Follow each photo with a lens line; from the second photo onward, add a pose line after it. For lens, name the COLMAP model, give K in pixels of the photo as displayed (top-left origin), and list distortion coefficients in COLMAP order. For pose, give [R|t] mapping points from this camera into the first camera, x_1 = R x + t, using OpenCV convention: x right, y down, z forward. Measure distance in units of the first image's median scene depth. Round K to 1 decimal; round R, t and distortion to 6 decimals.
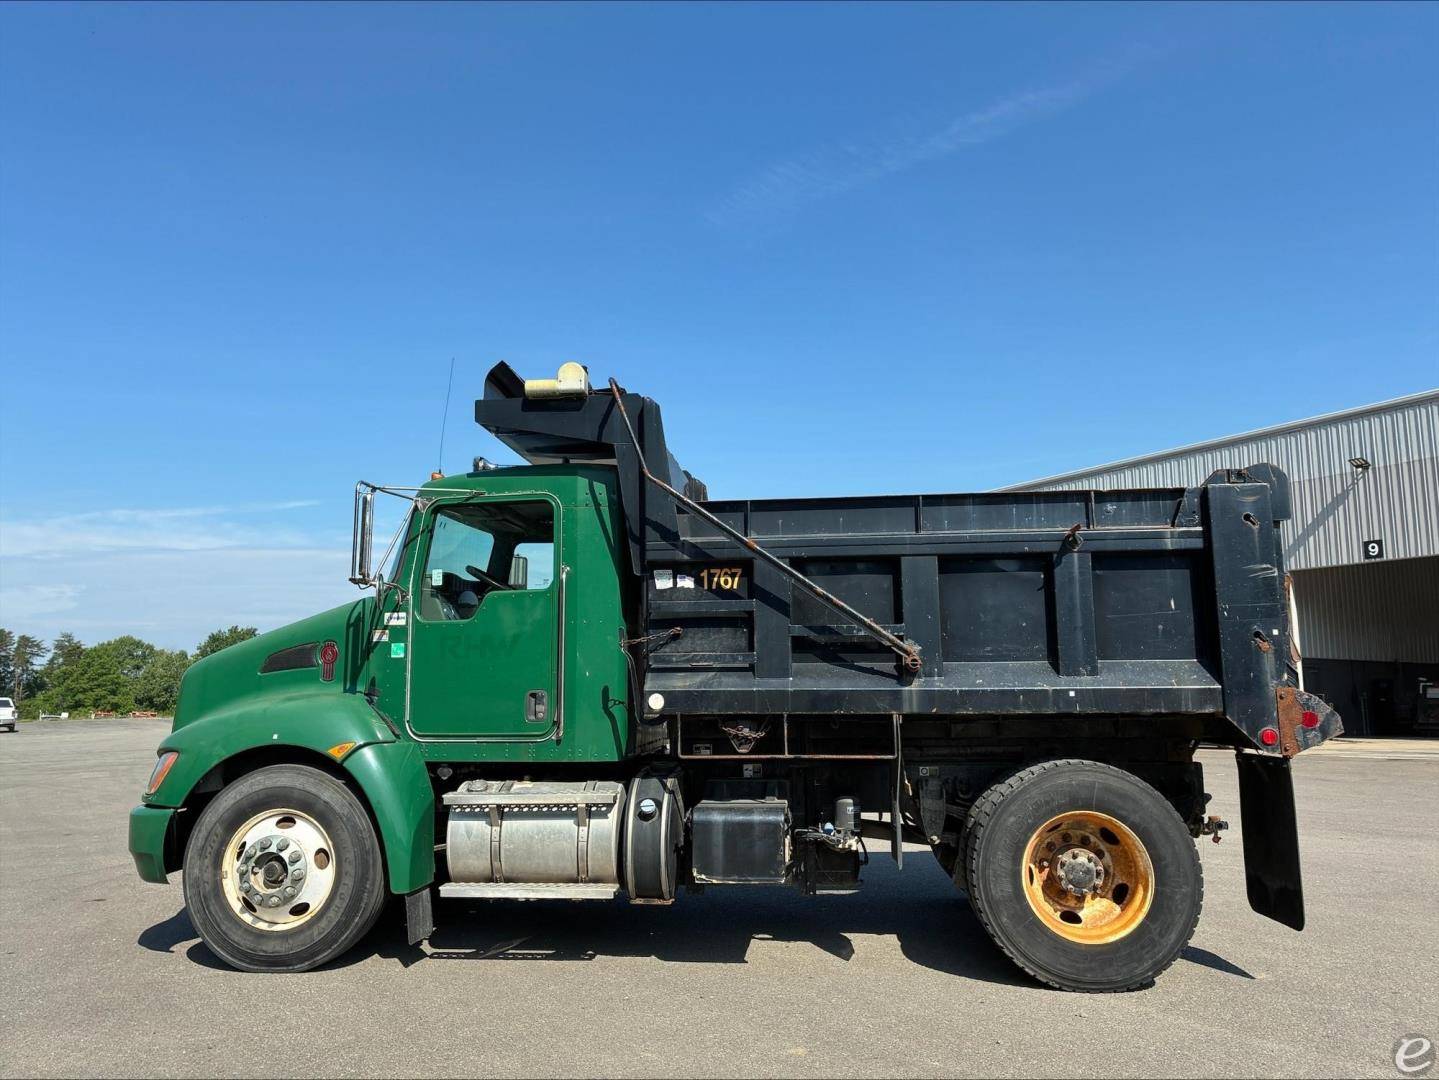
lens RADIAL K [[1116.7, 0, 719.5], [0, 1116.7, 540.0], [0, 0, 1]] dist [0.021863, -0.004135]
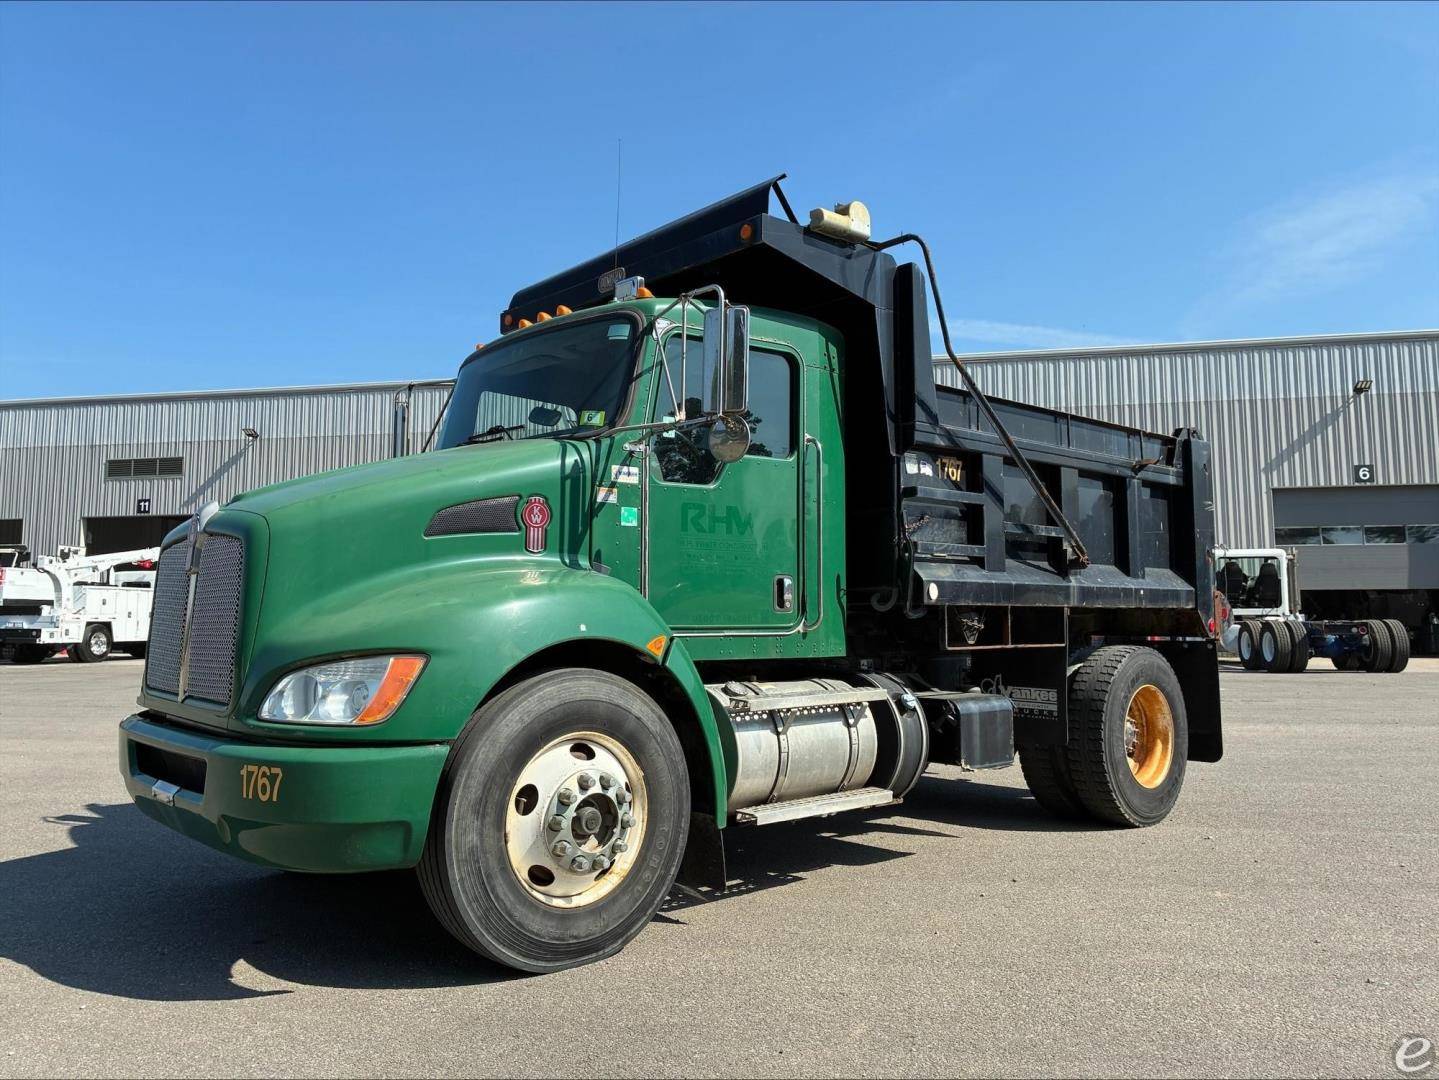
lens RADIAL K [[1080.8, 0, 719.4], [0, 1080.8, 517.6], [0, 0, 1]] dist [0.004871, -0.001621]
pose [[0.679027, 0.075094, 0.730262, -0.836248], [-0.106881, 0.994268, -0.002860, 0.102328], [-0.726291, -0.076109, 0.683161, 0.498068]]
